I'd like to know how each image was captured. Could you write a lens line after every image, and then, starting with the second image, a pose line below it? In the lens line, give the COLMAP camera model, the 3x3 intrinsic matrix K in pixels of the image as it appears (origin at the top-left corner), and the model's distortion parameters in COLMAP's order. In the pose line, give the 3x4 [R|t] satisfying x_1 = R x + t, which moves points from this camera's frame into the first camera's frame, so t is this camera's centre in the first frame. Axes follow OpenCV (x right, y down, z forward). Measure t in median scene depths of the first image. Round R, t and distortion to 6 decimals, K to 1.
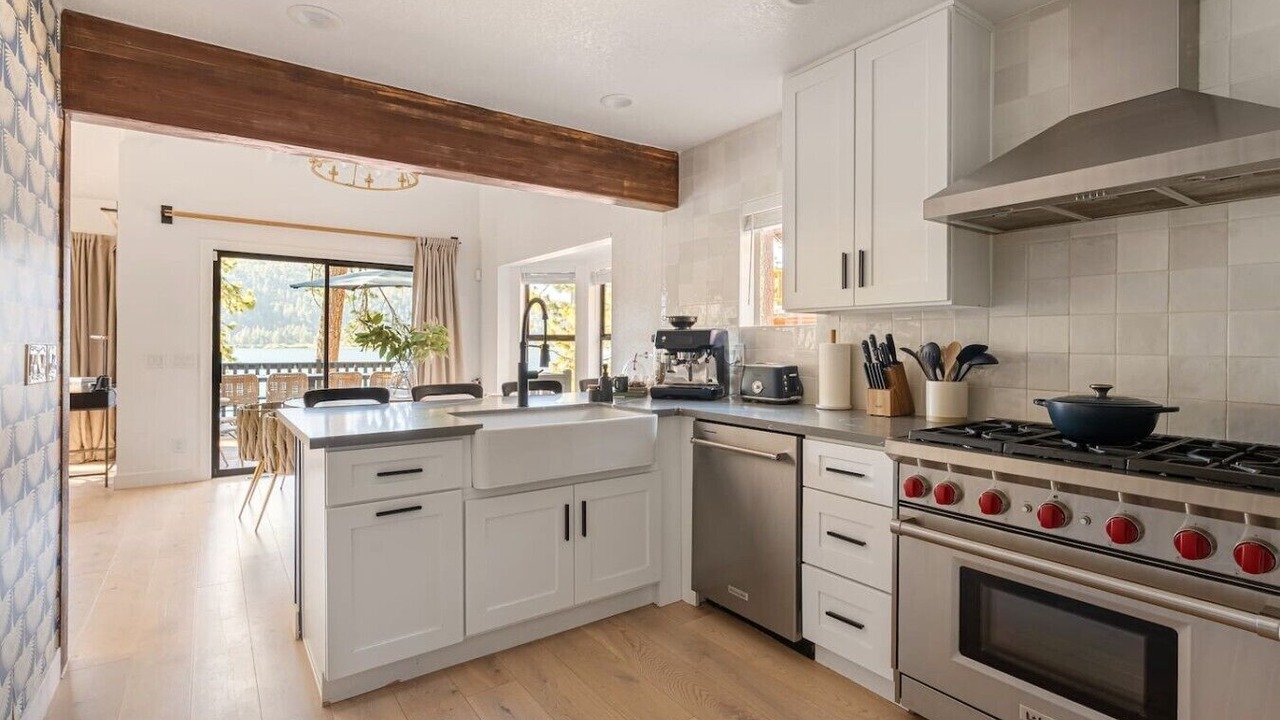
lens RADIAL K [[578.3, 0, 639.3], [0, 578.3, 338.6], [0, 0, 1]] dist [-0.000470, -0.000256]
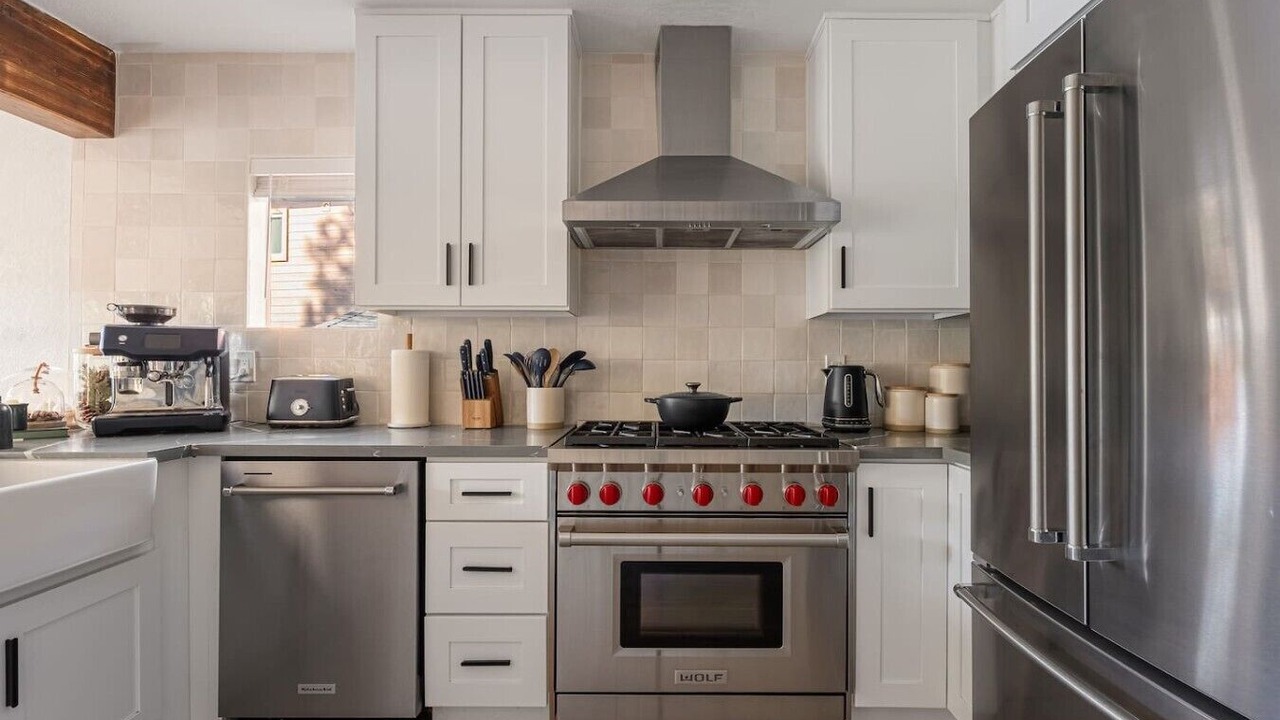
lens RADIAL K [[606.3, 0, 640.0], [0, 606.3, 360.0], [0, 0, 1]] dist [-0.000034, 0.000299]
pose [[0.601369, 0.009661, 0.798913, -0.188342], [-0.011003, 0.999932, -0.003809, 0.024929], [-0.798895, -0.006500, 0.601435, 0.212760]]
